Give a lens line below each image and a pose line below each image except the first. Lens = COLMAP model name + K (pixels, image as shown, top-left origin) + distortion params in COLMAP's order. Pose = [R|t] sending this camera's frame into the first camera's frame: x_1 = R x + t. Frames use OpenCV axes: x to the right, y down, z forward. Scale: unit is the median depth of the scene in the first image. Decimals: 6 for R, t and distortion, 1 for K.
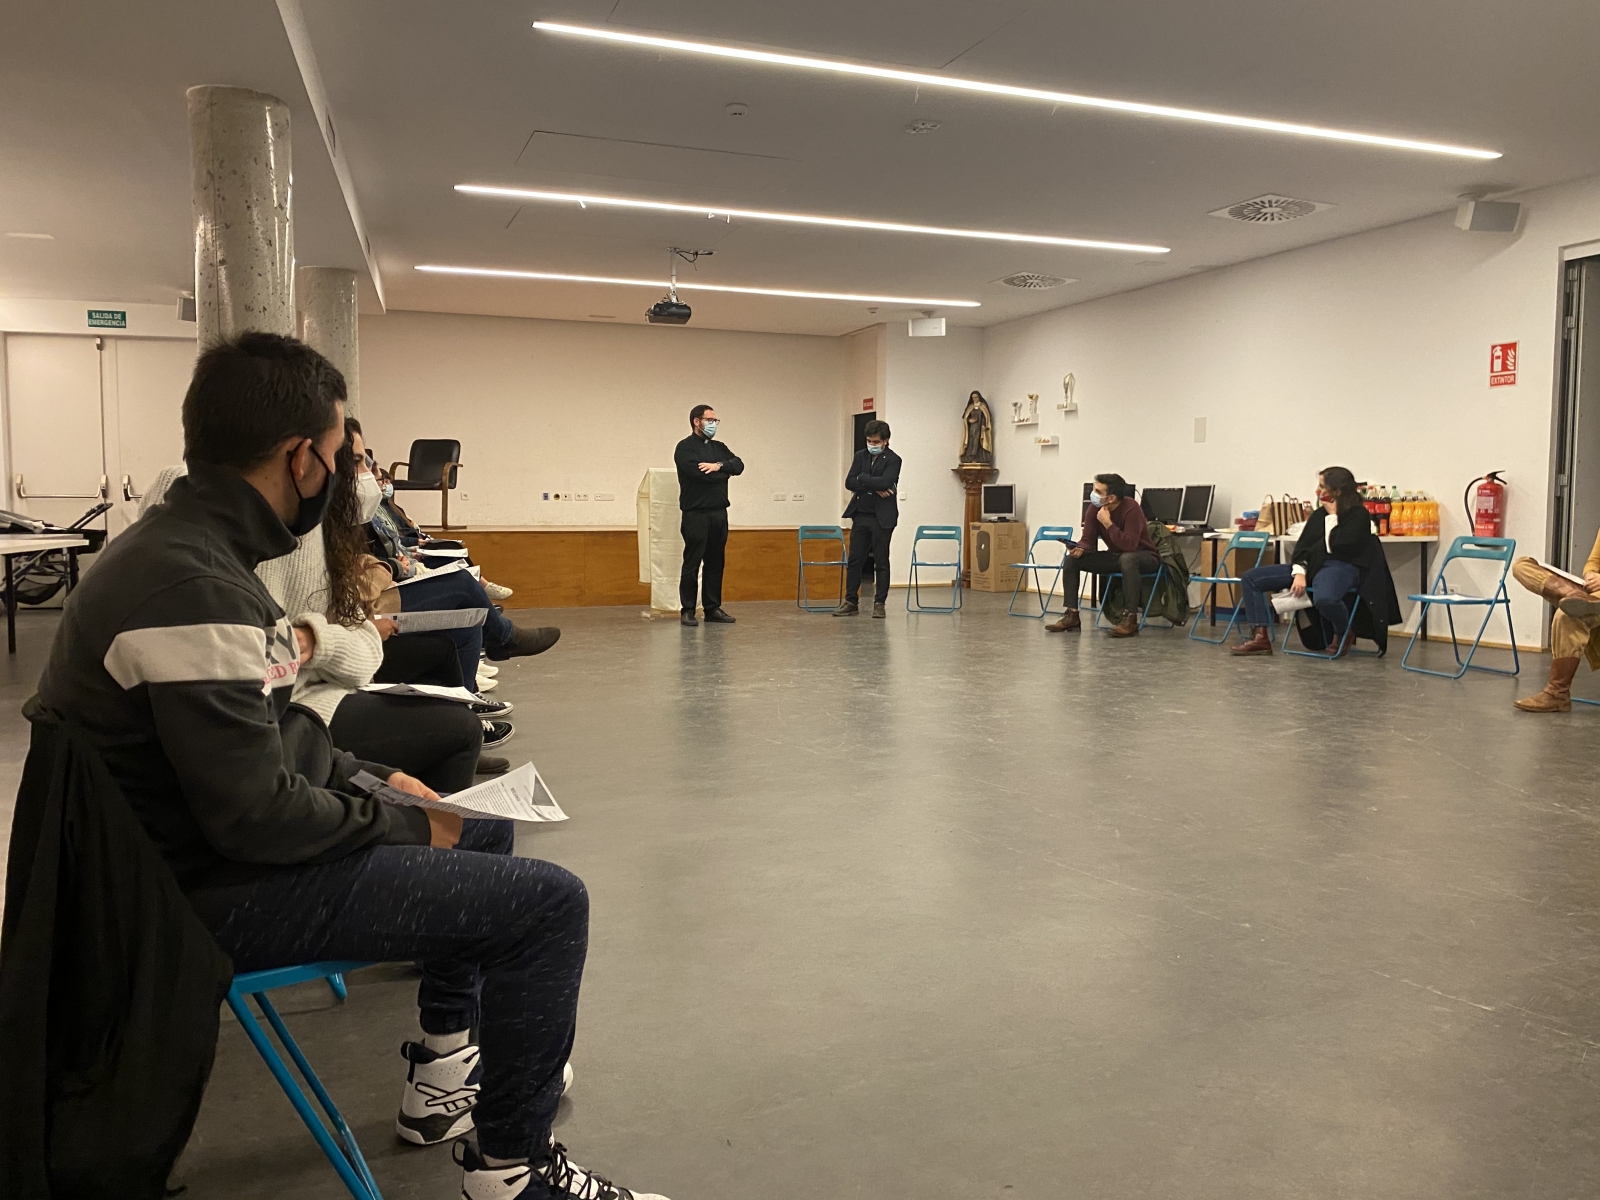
lens RADIAL K [[1224.1, 0, 800.6], [0, 1224.1, 588.8], [0, 0, 1]] dist [0.035156, -0.031627]
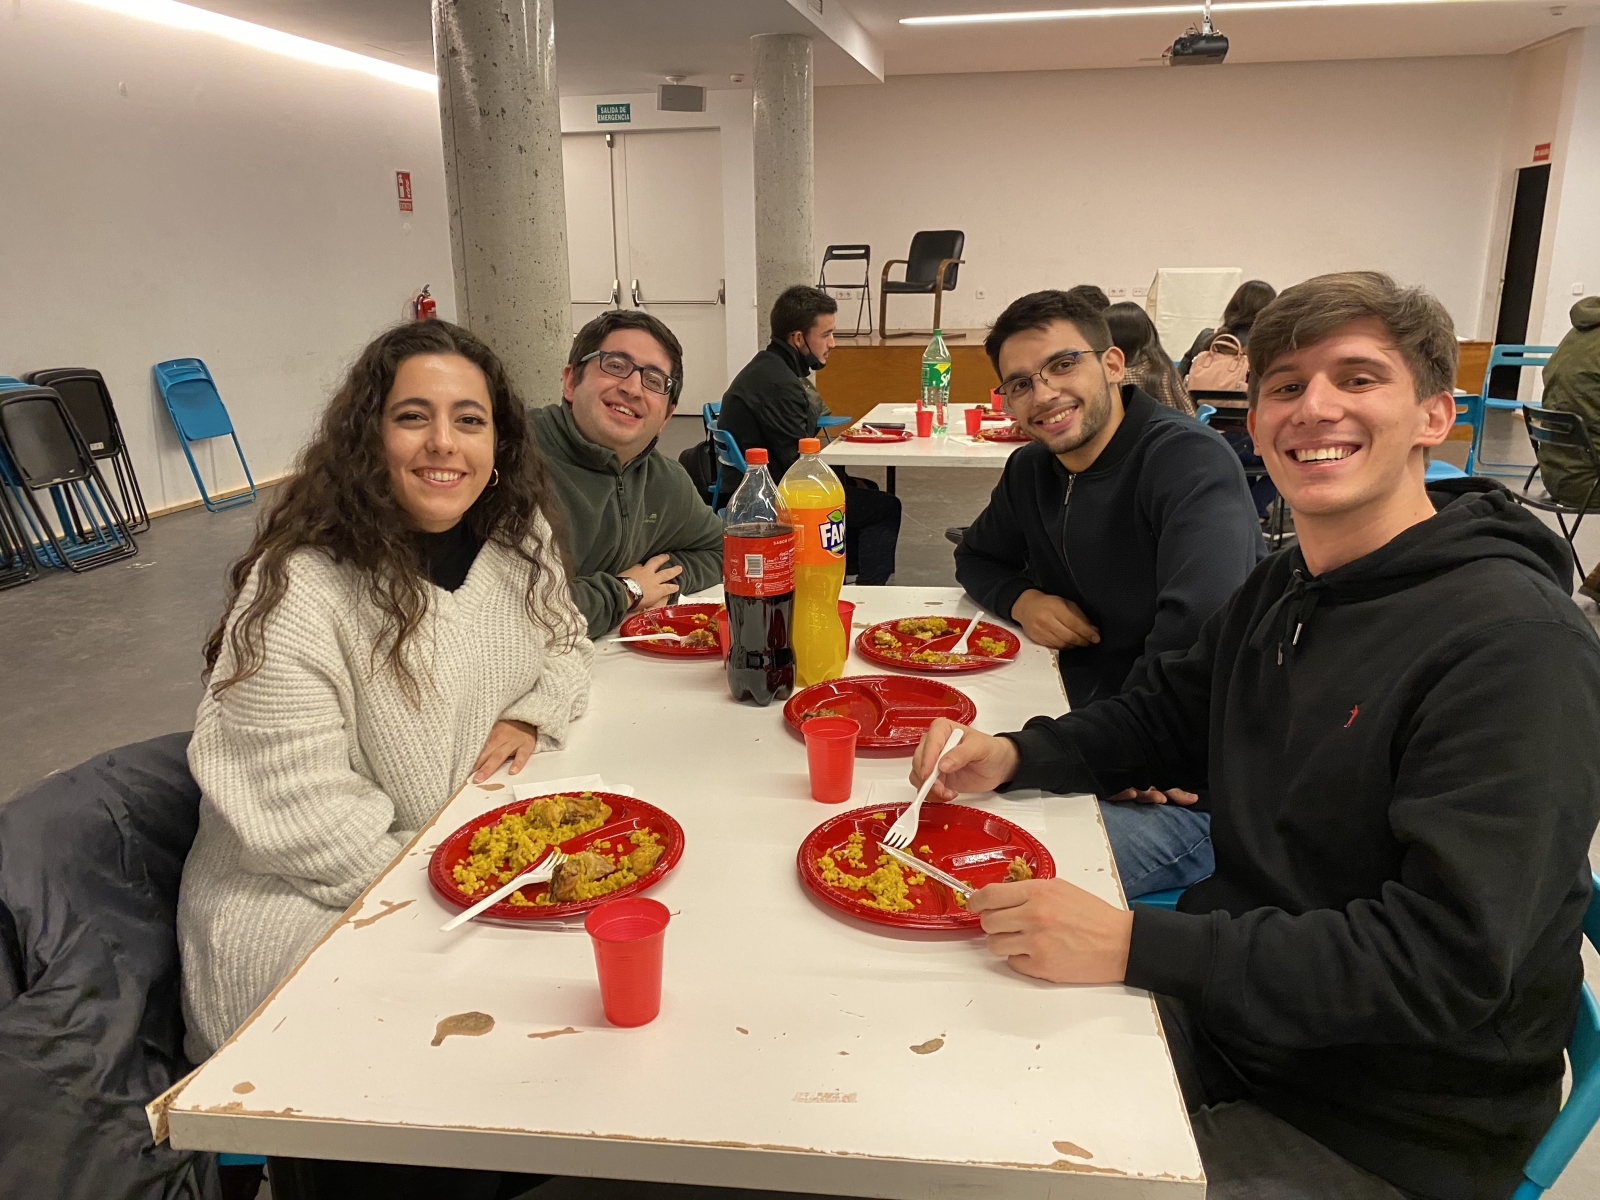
lens RADIAL K [[1224.1, 0, 797.1], [0, 1224.1, 596.7], [0, 0, 1]] dist [0.035156, -0.031627]
pose [[0.874321, 0.114460, -0.471659, 0.074307], [-0.021909, 0.980111, 0.197237, -0.050831], [0.484854, -0.162115, 0.859439, 0.224677]]
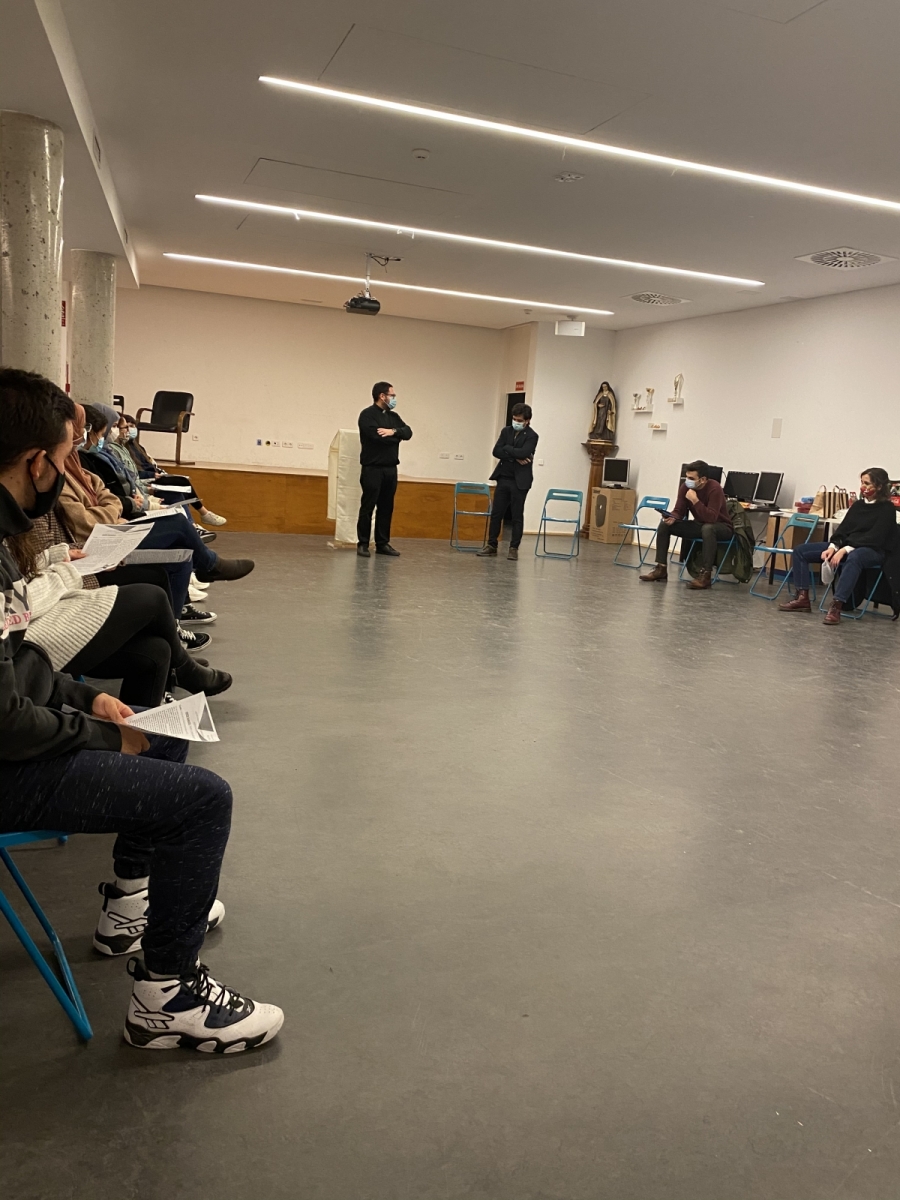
lens RADIAL K [[968.9, 0, 459.3], [0, 968.9, 589.0], [0, 0, 1]] dist [0.042076, -0.048768]
pose [[0.997541, 0.070089, 0.000347, 0.012526], [-0.069942, 0.995094, 0.069977, -0.014530], [0.004559, -0.069829, 0.997549, -0.014920]]
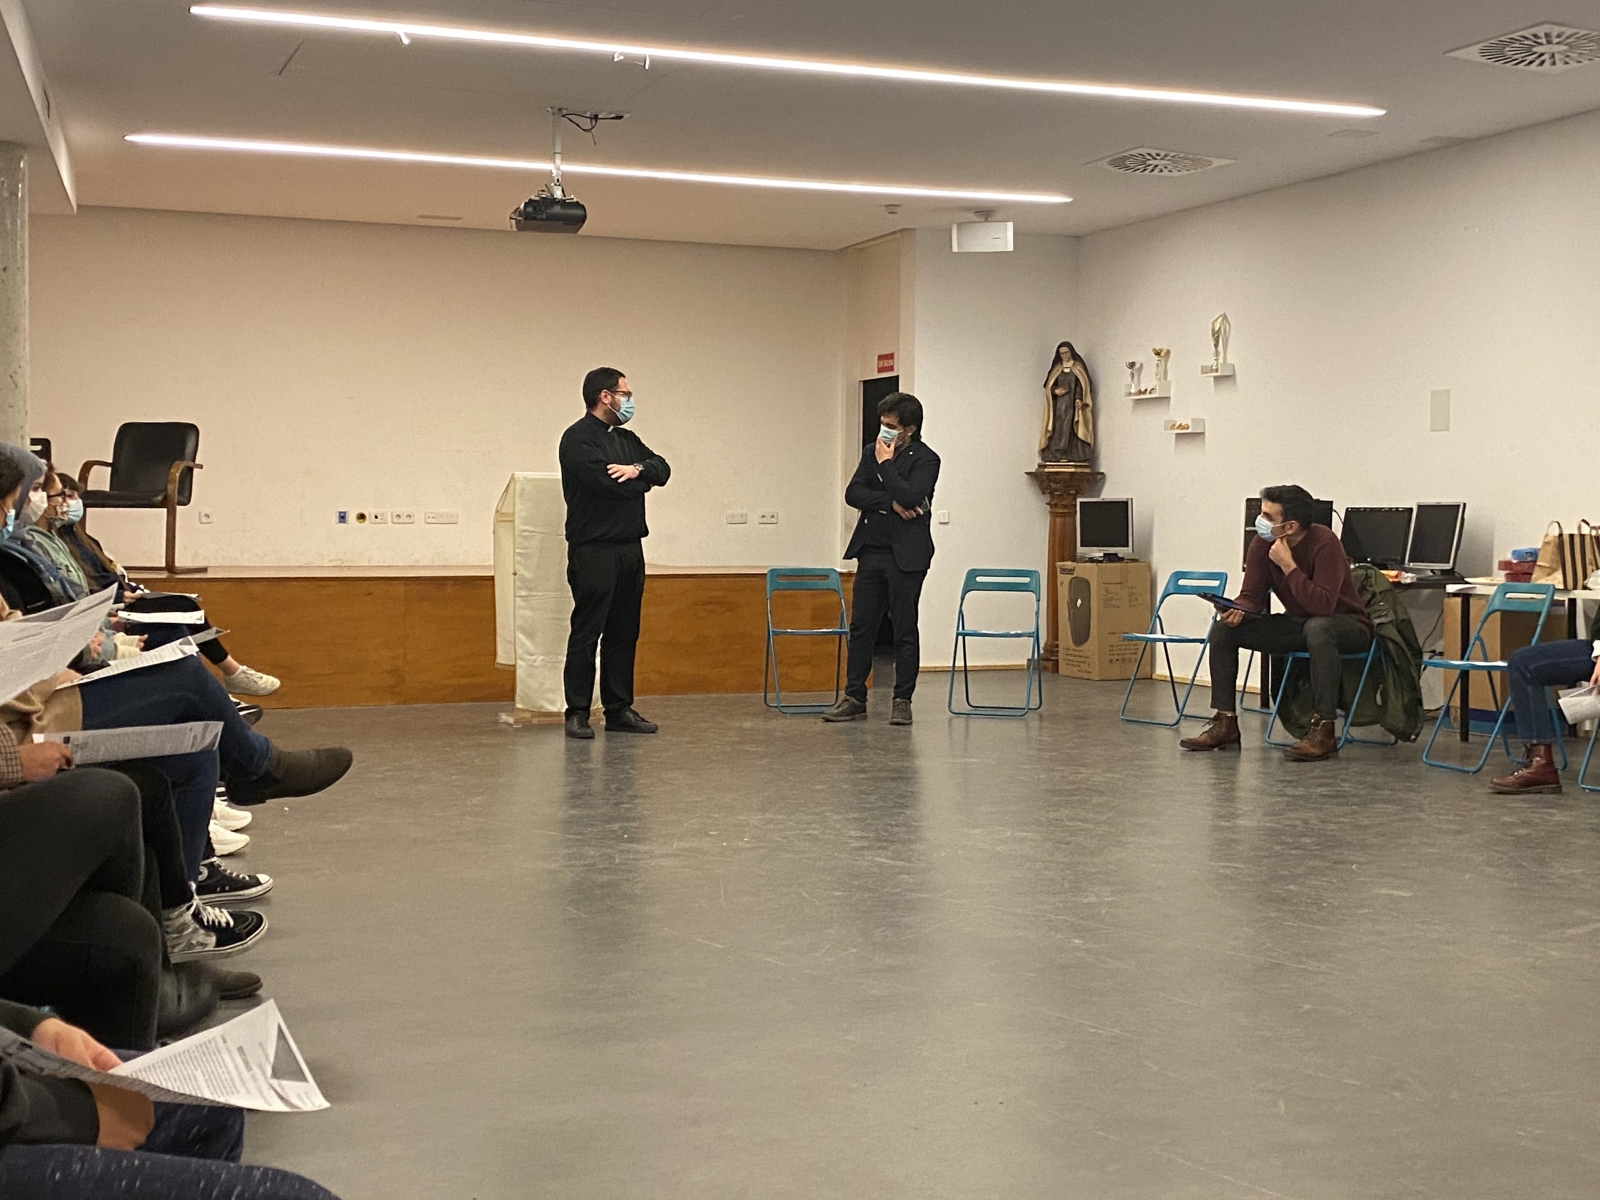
lens RADIAL K [[2072.4, 0, 780.3], [0, 2072.4, 572.0], [0, 0, 1]] dist [0.047294, 0.000000]
pose [[0.999998, 0.002050, -0.000025, 0.006591], [-0.002049, 0.998959, -0.045580, -0.005128], [-0.000068, 0.045580, 0.998961, -0.006296]]
